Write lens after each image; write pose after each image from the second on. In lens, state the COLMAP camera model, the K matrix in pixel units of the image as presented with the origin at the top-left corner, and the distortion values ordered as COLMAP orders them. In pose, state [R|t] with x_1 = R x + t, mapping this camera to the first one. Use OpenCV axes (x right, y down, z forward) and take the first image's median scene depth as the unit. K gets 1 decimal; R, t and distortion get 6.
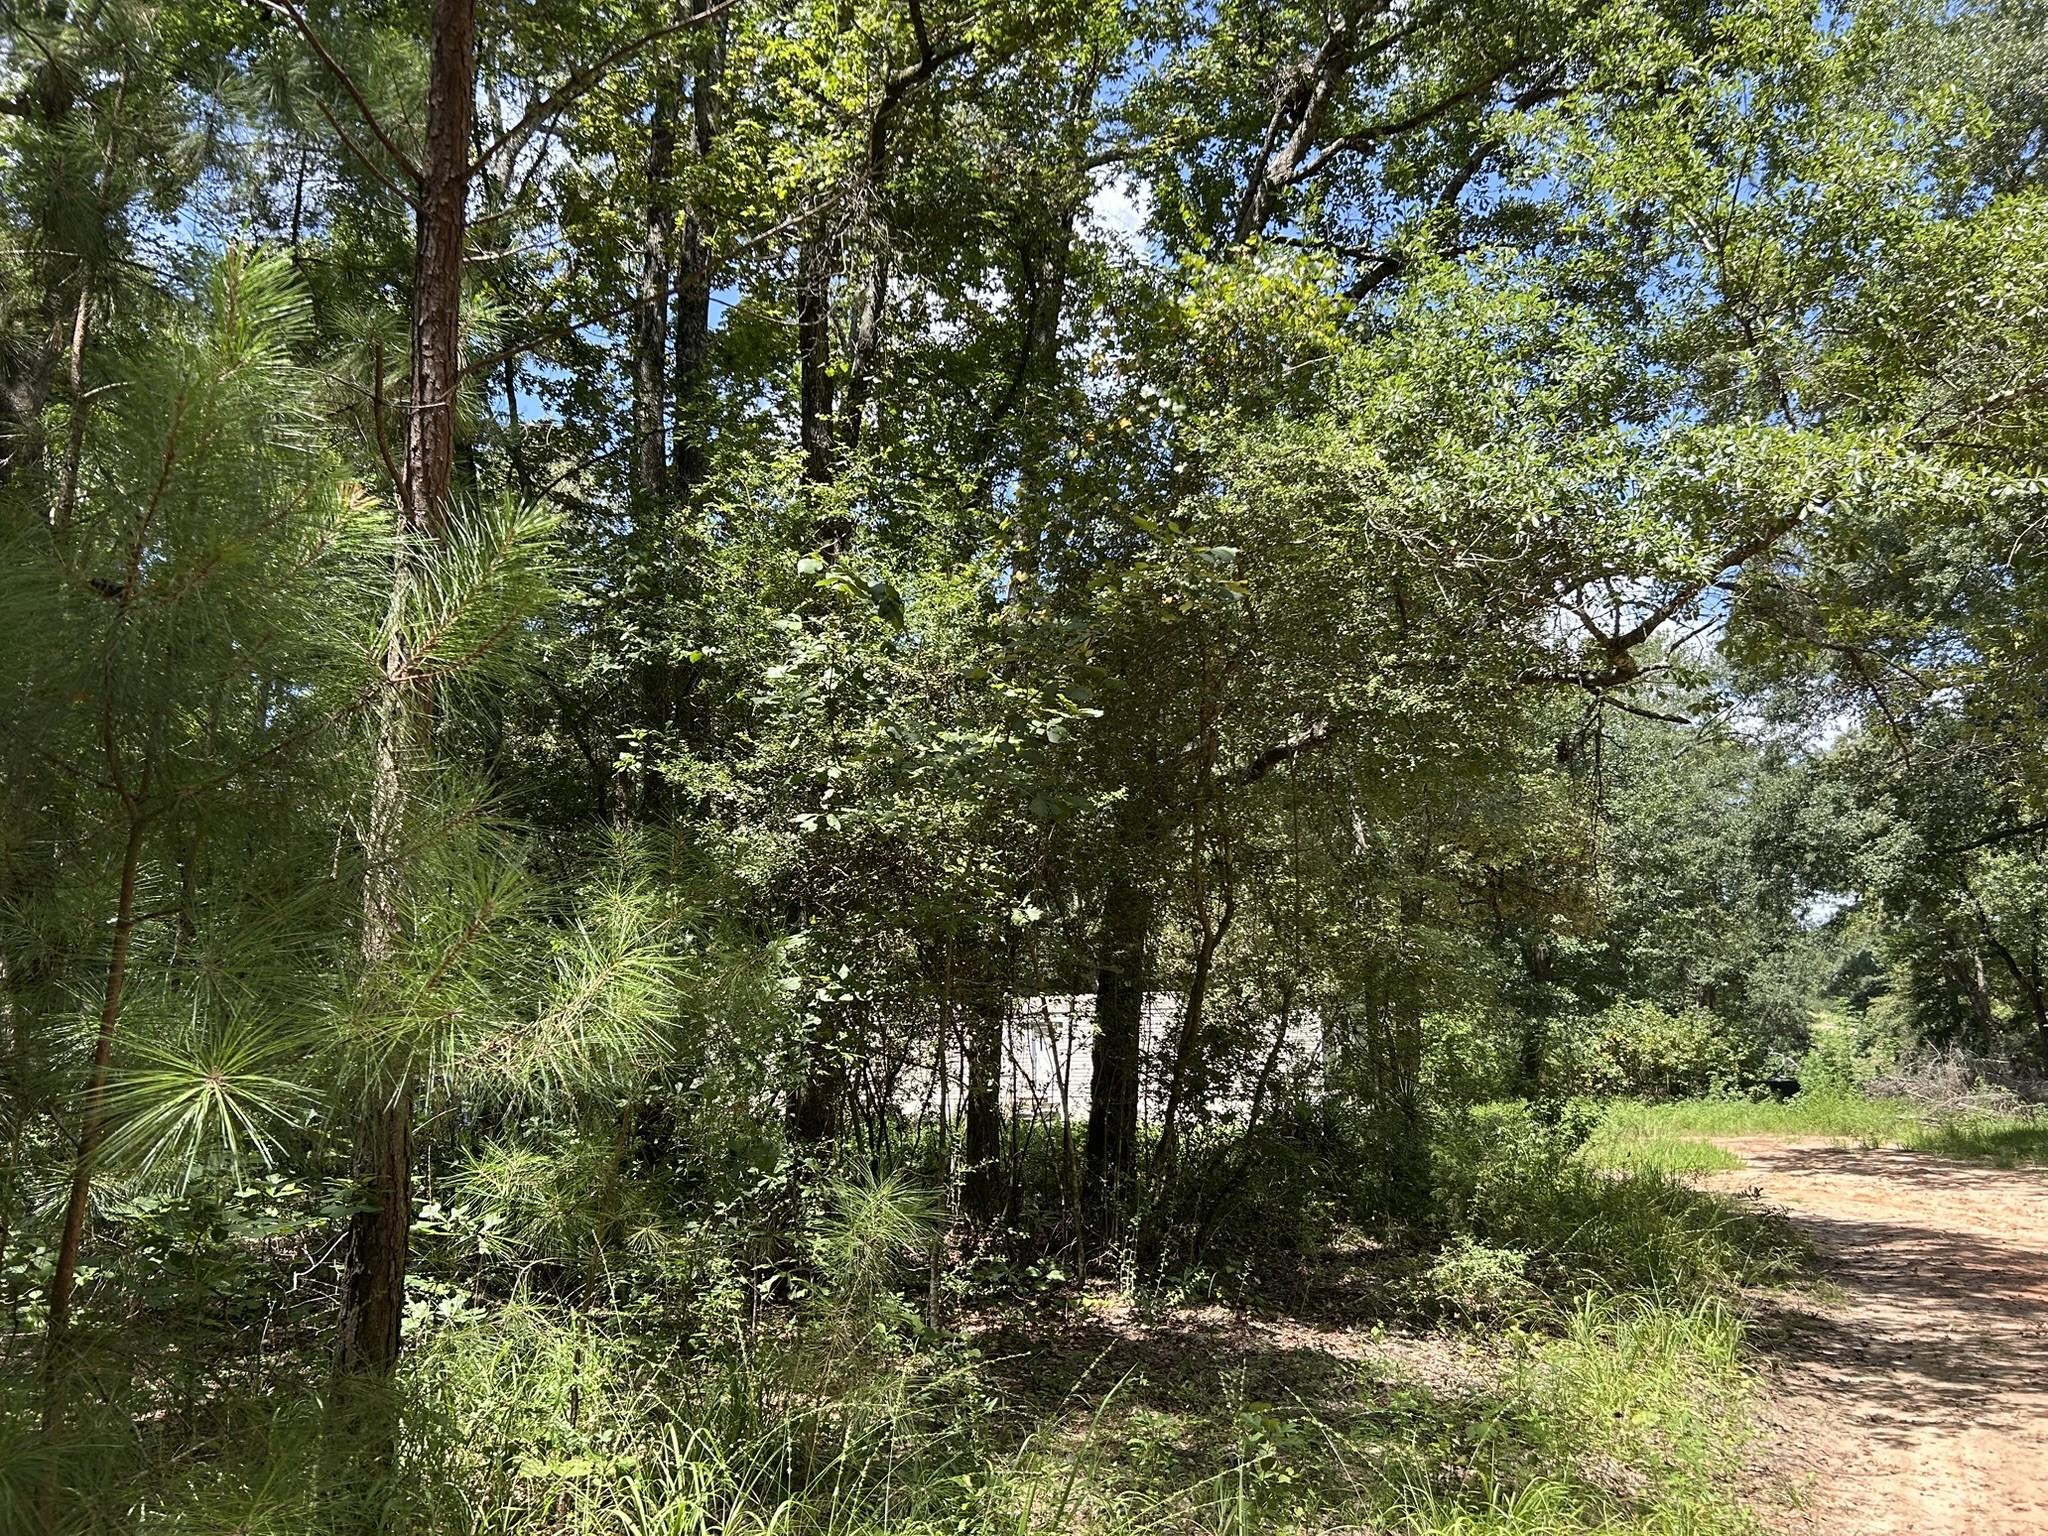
lens RADIAL K [[1534.9, 0, 1020.2], [0, 1534.9, 778.5], [0, 0, 1]] dist [0.053624, -0.061344]
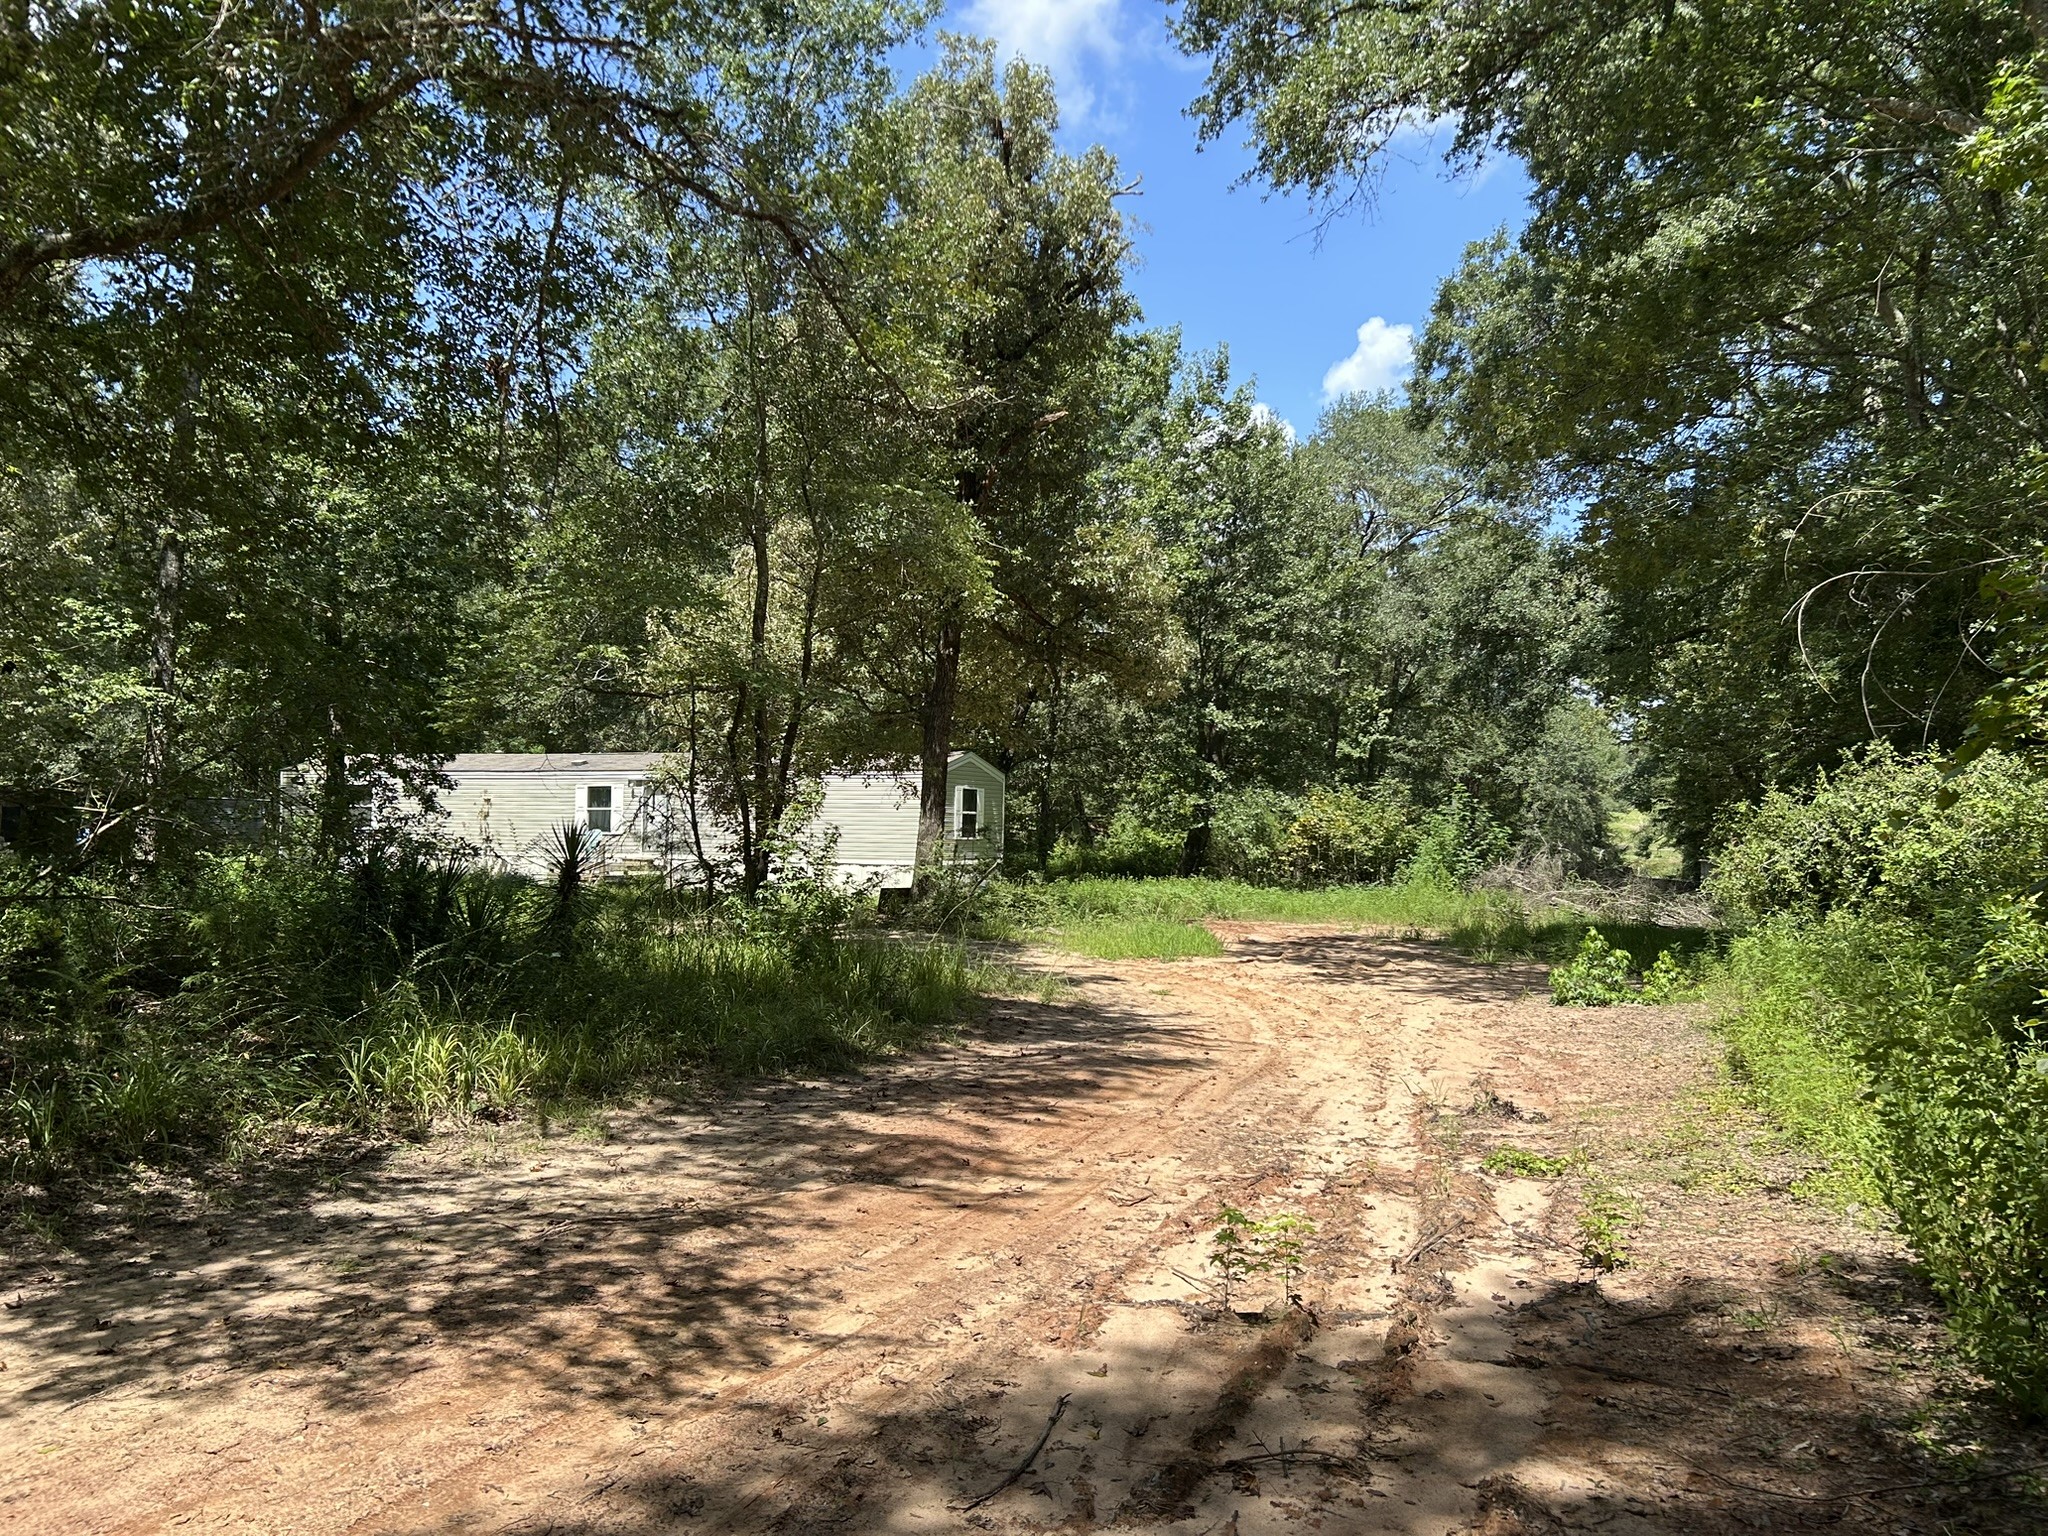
lens RADIAL K [[1534.9, 0, 1022.8], [0, 1534.9, 769.6], [0, 0, 1]] dist [0.053624, -0.061344]
pose [[0.995833, 0.044871, 0.079398, 0.894077], [-0.055534, 0.988924, 0.137644, 0.087550], [-0.072343, -0.141480, 0.987294, 0.437010]]
